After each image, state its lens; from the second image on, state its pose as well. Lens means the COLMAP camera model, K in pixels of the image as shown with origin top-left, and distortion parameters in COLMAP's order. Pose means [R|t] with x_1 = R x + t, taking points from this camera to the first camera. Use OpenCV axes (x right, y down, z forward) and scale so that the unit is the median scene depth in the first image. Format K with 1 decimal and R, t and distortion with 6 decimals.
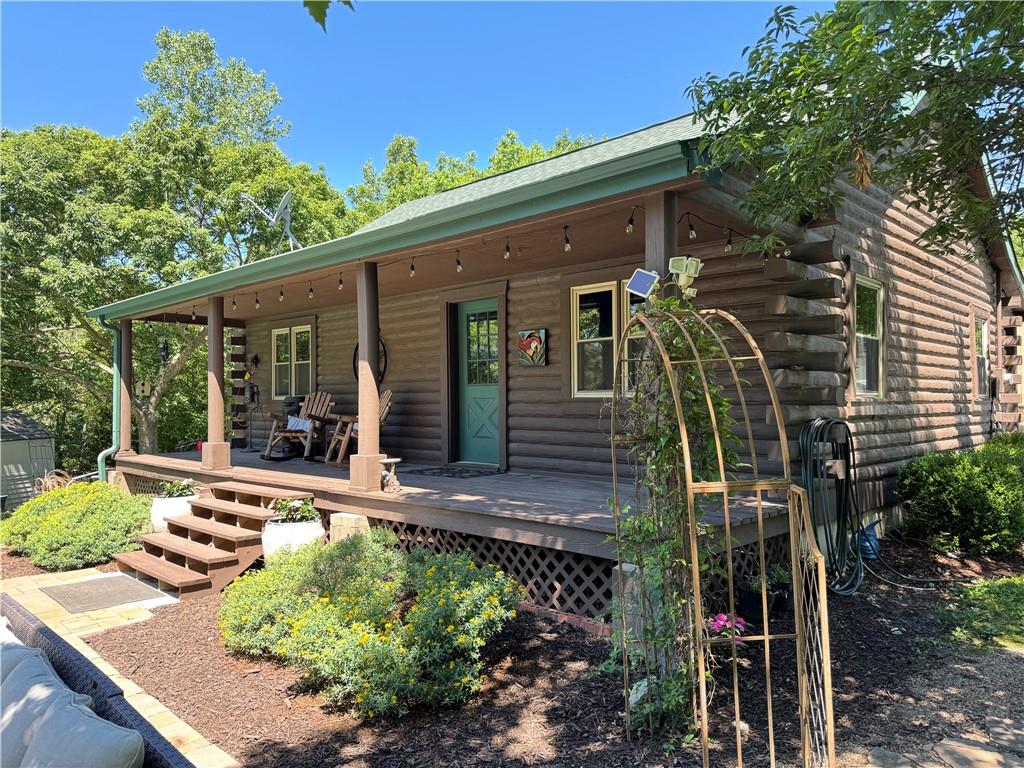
lens RADIAL K [[723.0, 0, 512.0], [0, 723.0, 384.0], [0, 0, 1]] dist [0.069725, -0.114619]
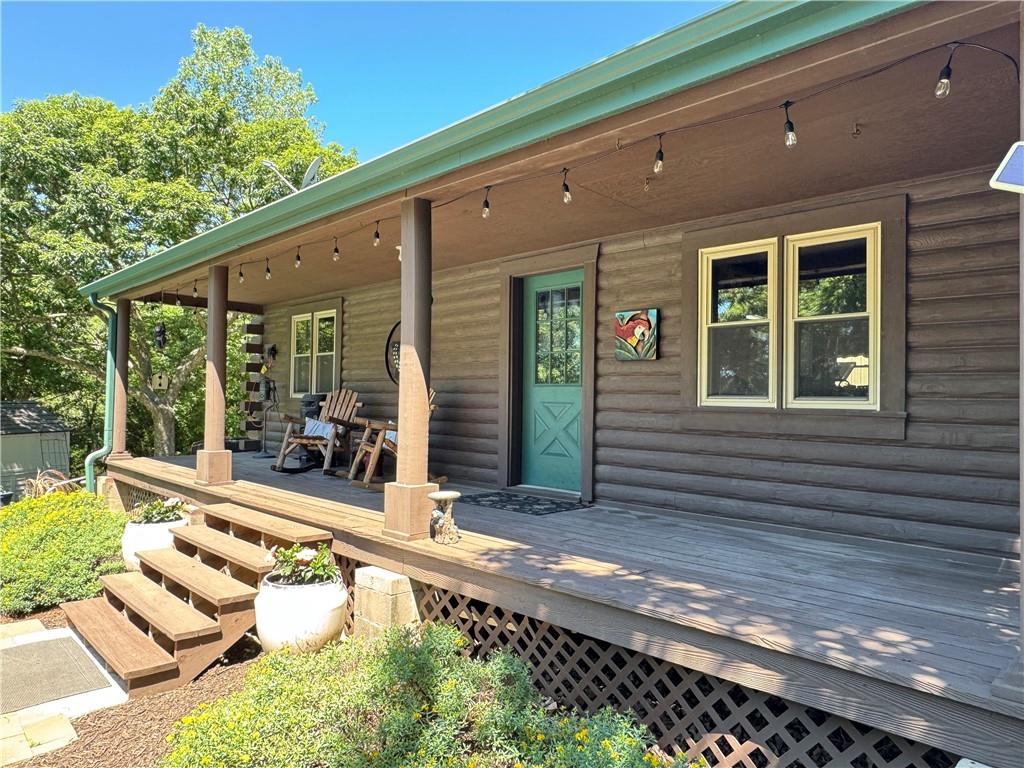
lens RADIAL K [[785.5, 0, 512.0], [0, 785.5, 384.0], [0, 0, 1]] dist [0.001801, 0.004694]
pose [[0.998509, 0.023421, -0.049308, -0.043315], [-0.023511, 0.999723, -0.001249, 0.001938], [0.049266, 0.002407, 0.998783, 0.165886]]
